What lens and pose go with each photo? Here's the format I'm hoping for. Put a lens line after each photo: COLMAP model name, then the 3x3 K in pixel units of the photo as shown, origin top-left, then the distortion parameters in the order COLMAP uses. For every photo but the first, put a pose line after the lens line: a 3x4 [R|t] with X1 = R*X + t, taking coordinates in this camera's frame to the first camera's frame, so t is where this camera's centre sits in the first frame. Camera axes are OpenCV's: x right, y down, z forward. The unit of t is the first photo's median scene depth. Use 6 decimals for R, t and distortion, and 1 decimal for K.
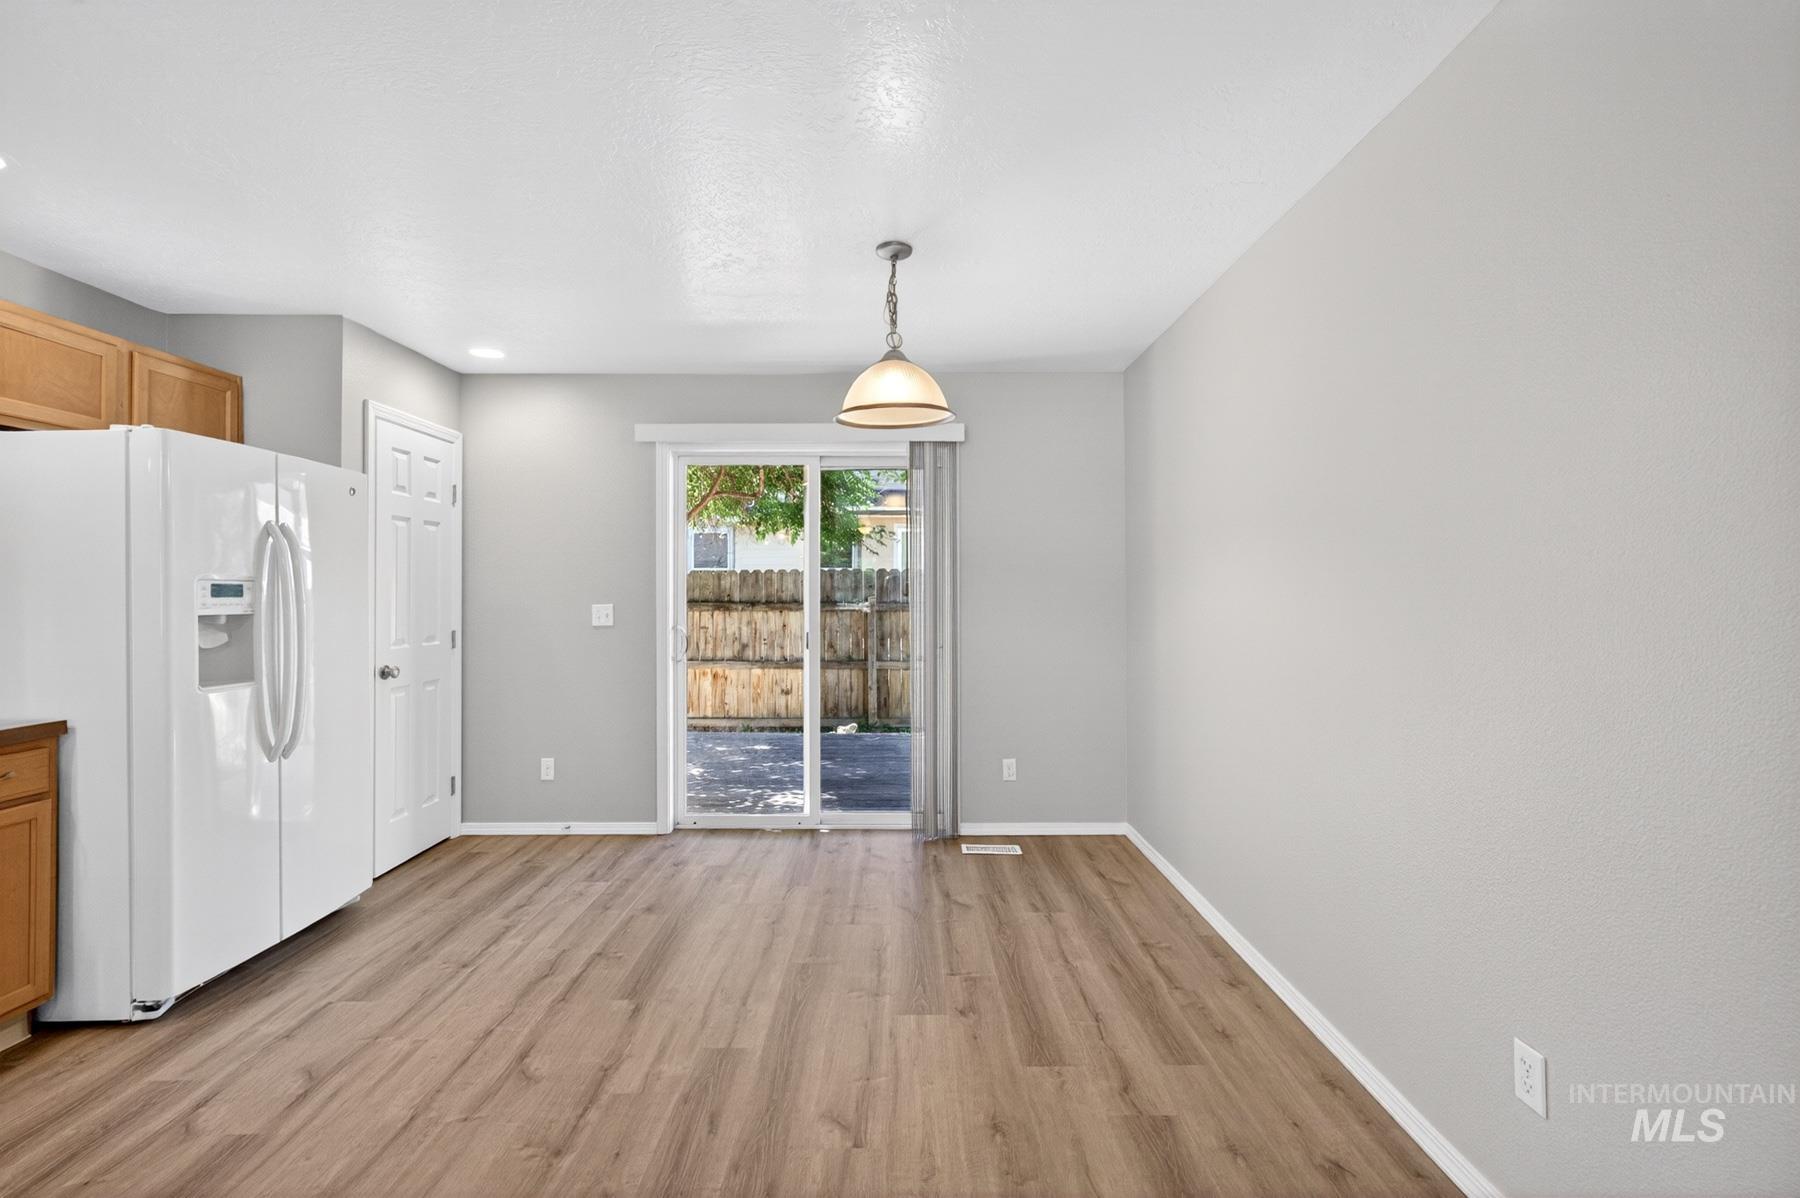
lens RADIAL K [[794.8, 0, 900.6], [0, 794.8, 578.8], [0, 0, 1]] dist [0.003074, 0.001690]
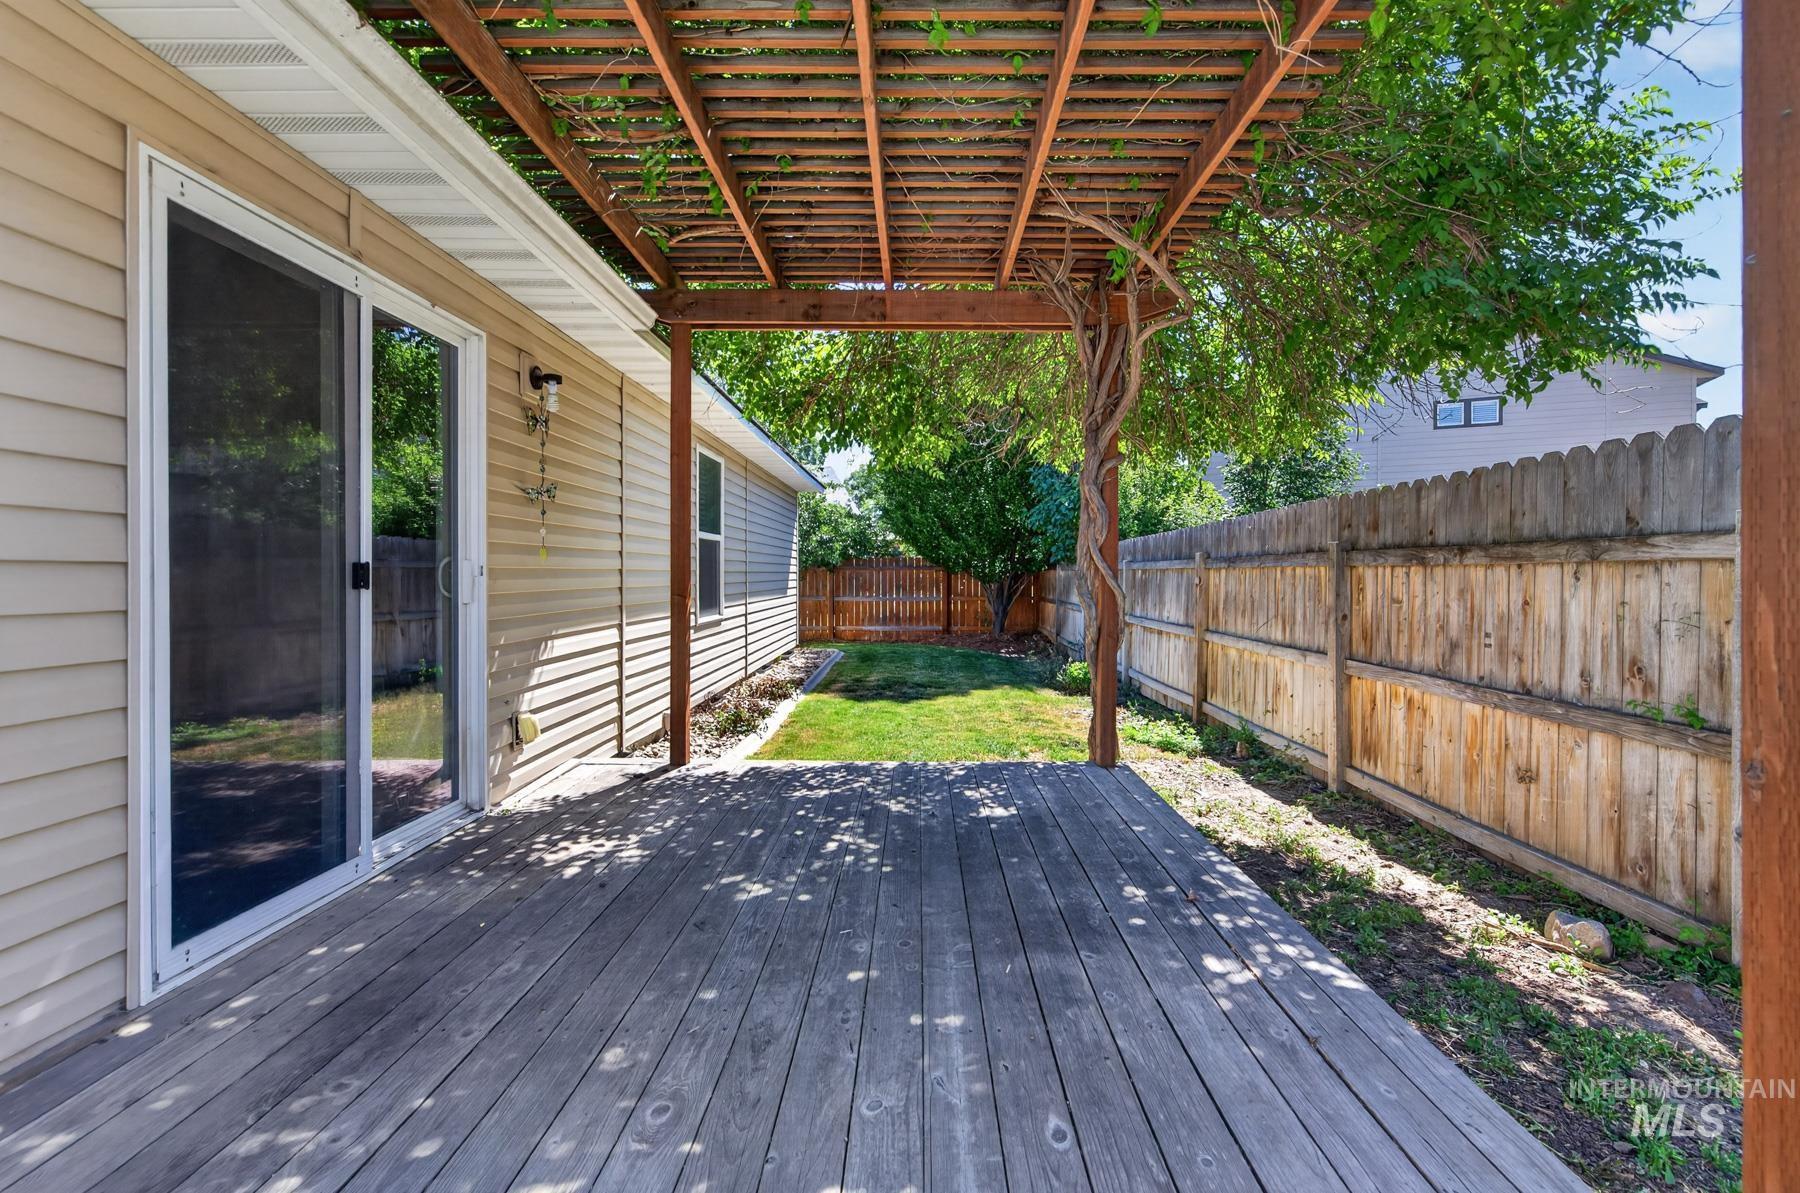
lens RADIAL K [[794.8, 0, 900.6], [0, 794.8, 576.3], [0, 0, 1]] dist [0.003074, 0.001690]
pose [[-0.011621, 0.005399, -0.999918, 0.546439], [0.013658, 0.999893, 0.005241, 0.090145], [0.999839, -0.013596, -0.011694, 1.580607]]
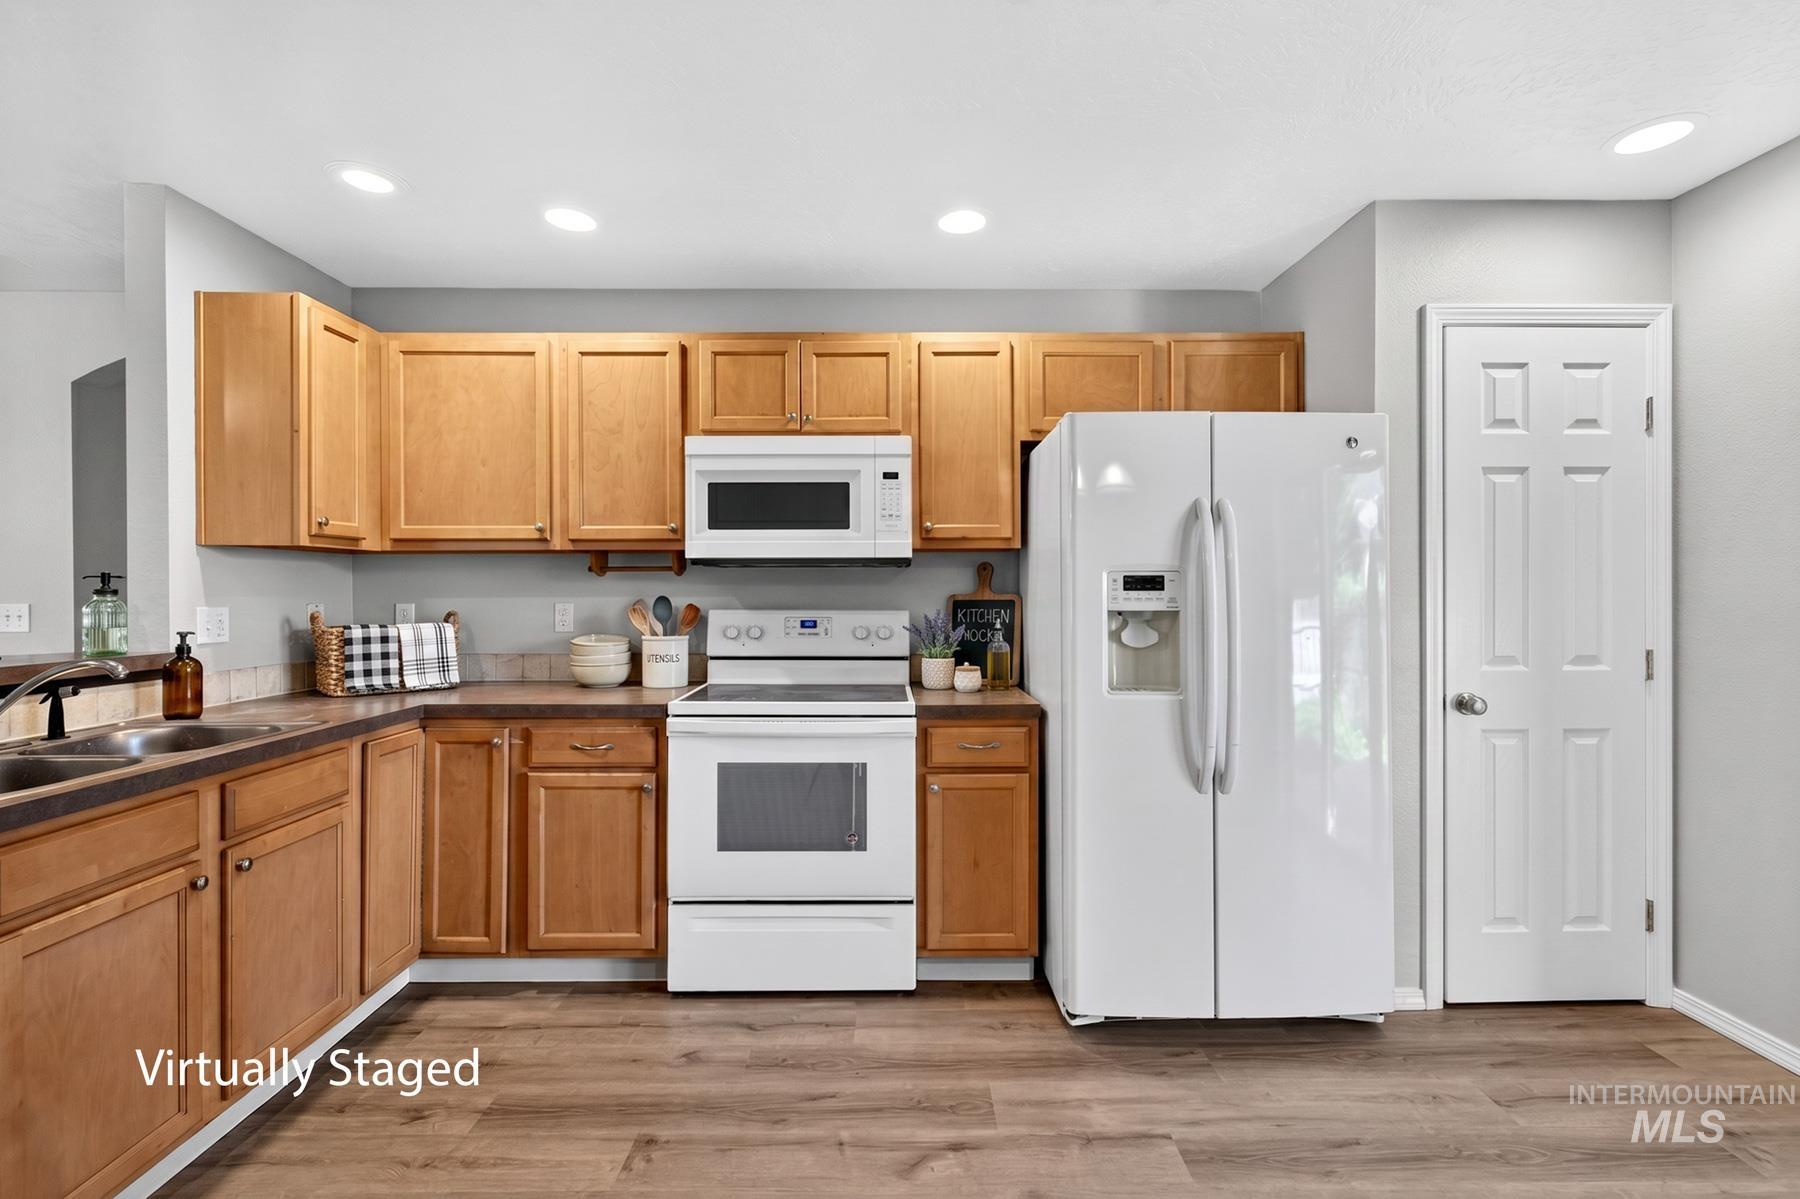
lens RADIAL K [[780.8, 0, 879.4], [0, 780.8, 601.9], [0, 0, 1]] dist [-0.000869, -0.000051]
pose [[0.009245, 0.008292, -0.999923, 0.000962], [0.018302, 0.999797, 0.008460, 0.015228], [0.999790, -0.018379, 0.009091, 0.452274]]
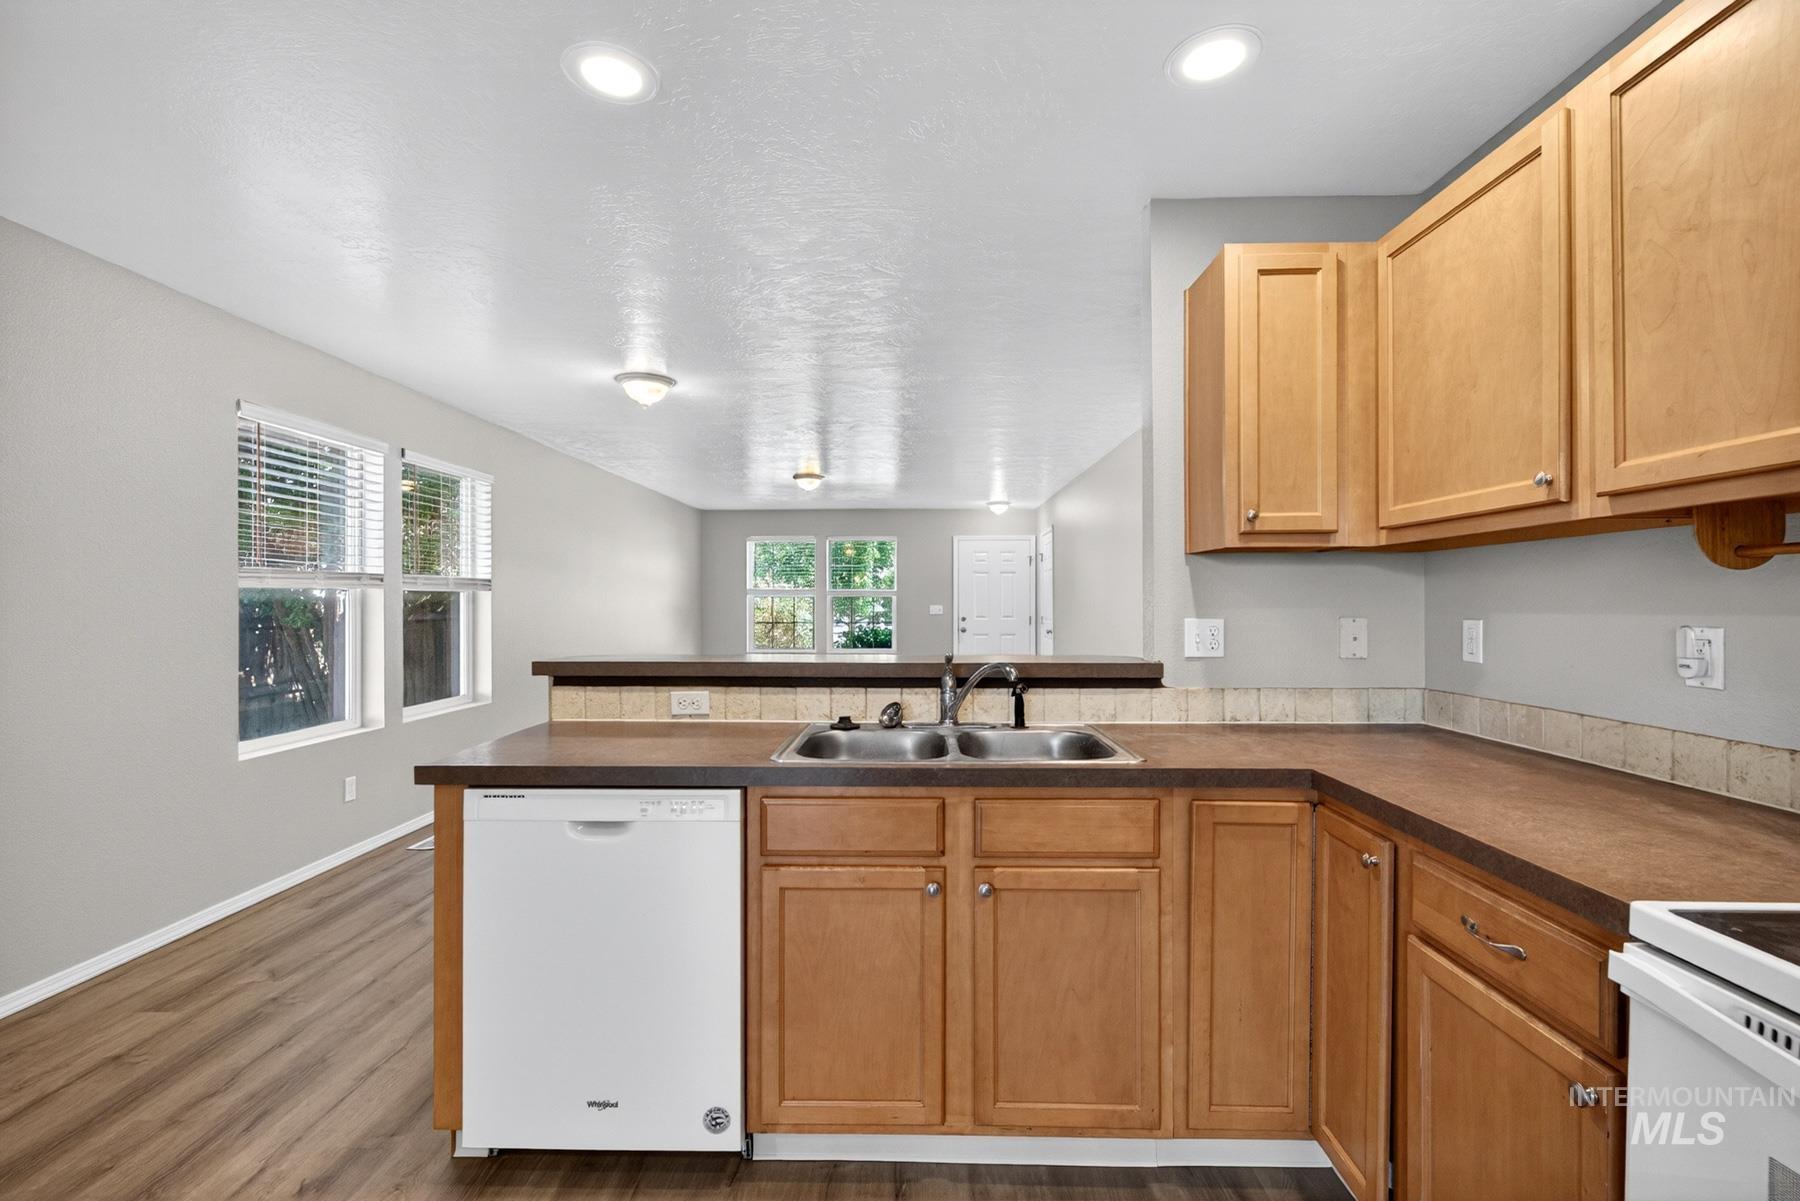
lens RADIAL K [[801.7, 0, 937.3], [0, 801.7, 601.7], [0, 0, 1]] dist [0.001397, 0.000152]
pose [[-0.999856, 0.003299, -0.016658, -0.398641], [0.003603, 0.999827, -0.018259, 0.012201], [0.016595, -0.018316, -0.999695, 0.524204]]
